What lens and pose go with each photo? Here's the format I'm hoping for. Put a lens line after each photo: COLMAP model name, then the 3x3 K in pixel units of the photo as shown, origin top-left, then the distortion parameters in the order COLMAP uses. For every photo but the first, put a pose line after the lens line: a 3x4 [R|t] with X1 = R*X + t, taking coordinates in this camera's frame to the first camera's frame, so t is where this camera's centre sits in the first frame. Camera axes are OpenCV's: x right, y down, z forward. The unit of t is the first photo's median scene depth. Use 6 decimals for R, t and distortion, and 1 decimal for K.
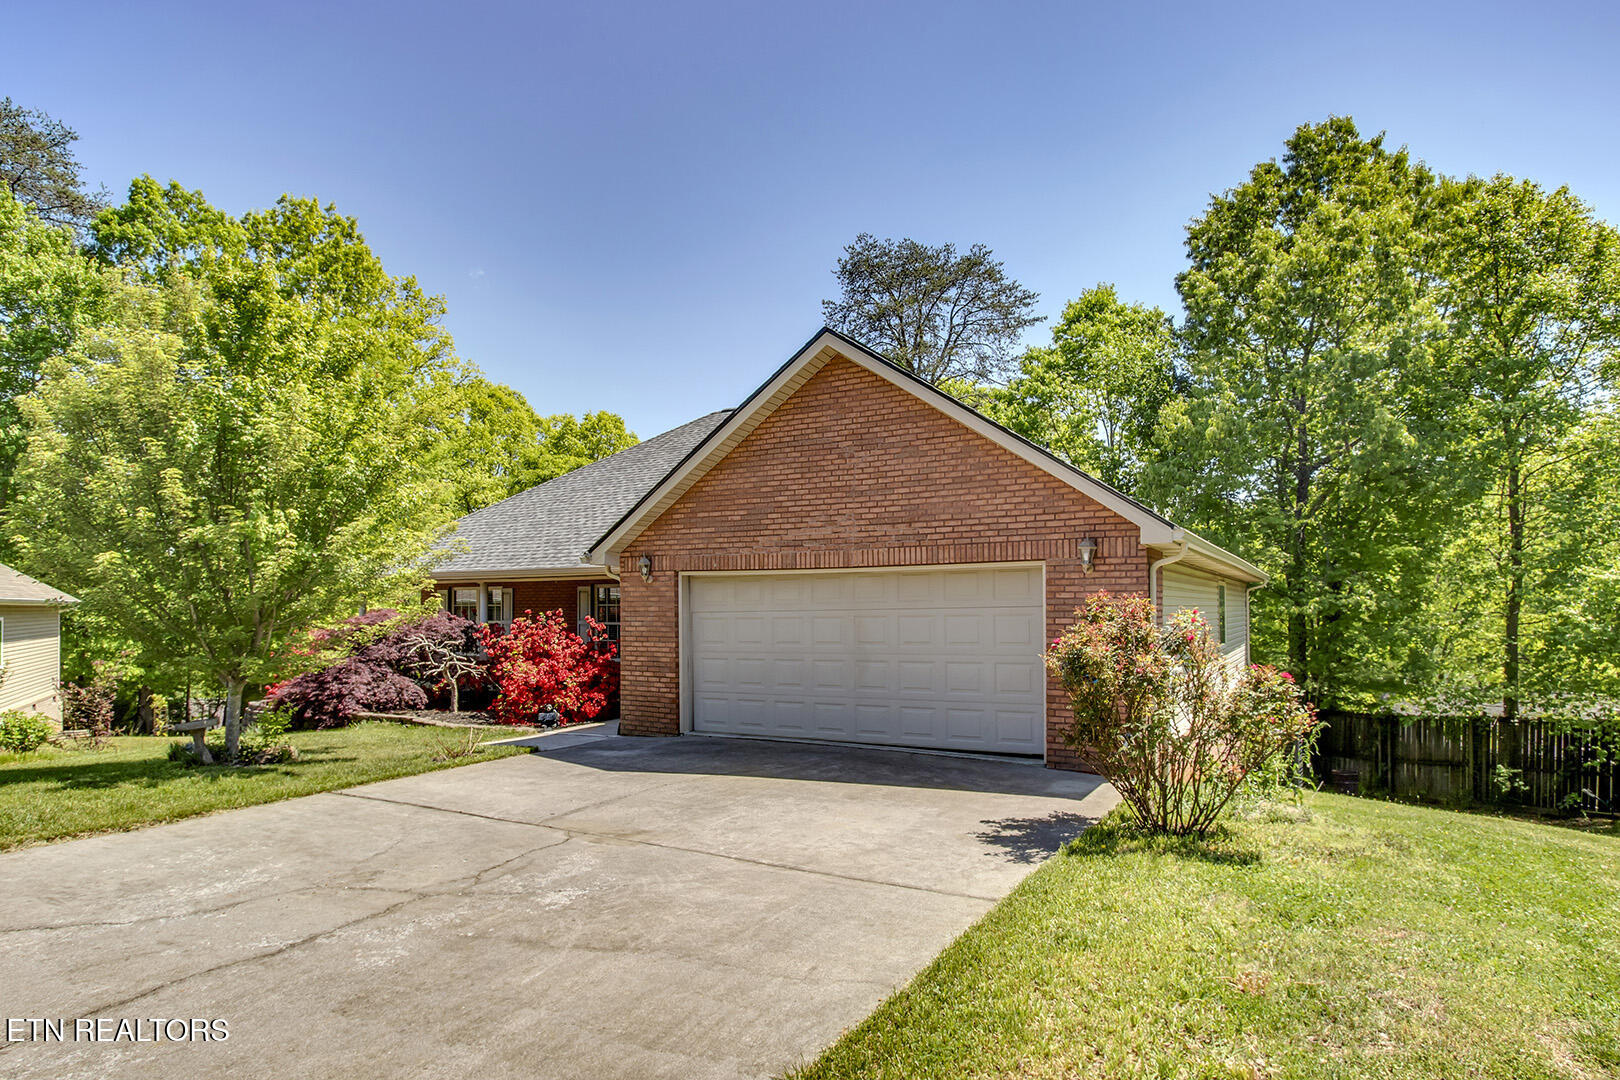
lens RADIAL K [[878.2, 0, 822.5], [0, 878.2, 592.5], [0, 0, 1]] dist [0.006787, 0.000514]
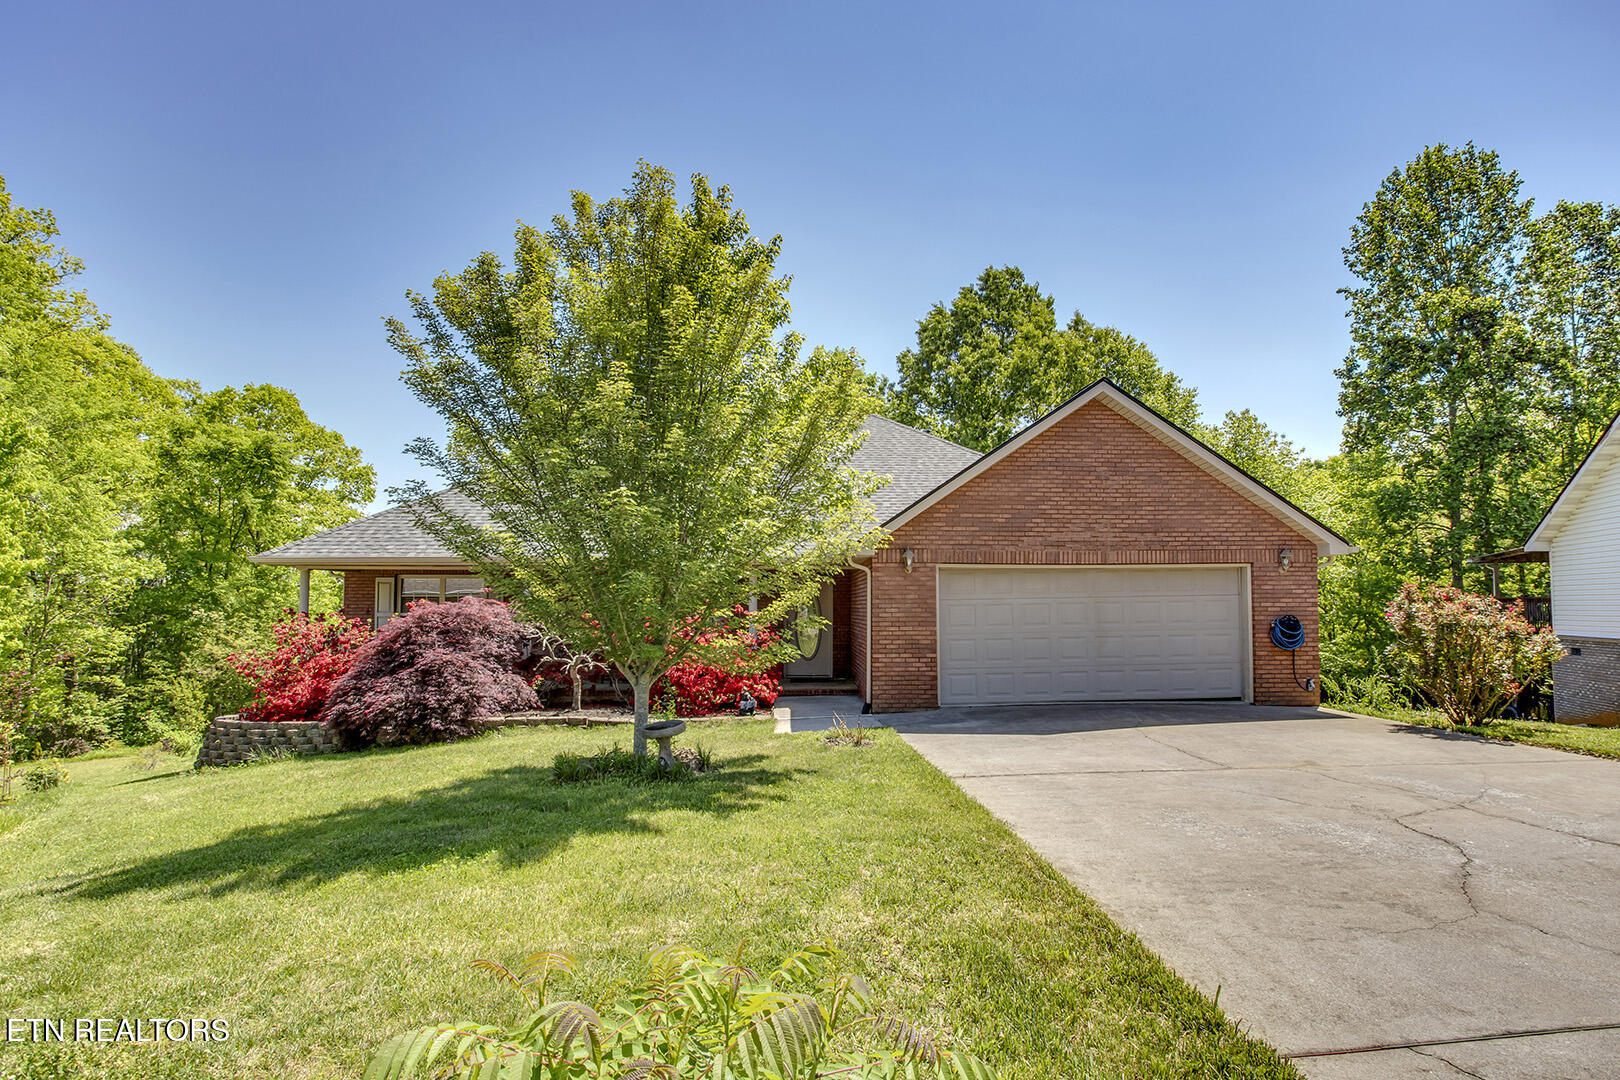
lens RADIAL K [[752.6, 0, 831.1], [0, 752.6, 589.7], [0, 0, 1]] dist [-0.018467, 0.000650]
pose [[0.844246, 0.005769, 0.535925, -0.870394], [-0.005970, 0.999981, -0.001360, 0.012512], [-0.535923, -0.002051, 0.844265, 0.271307]]
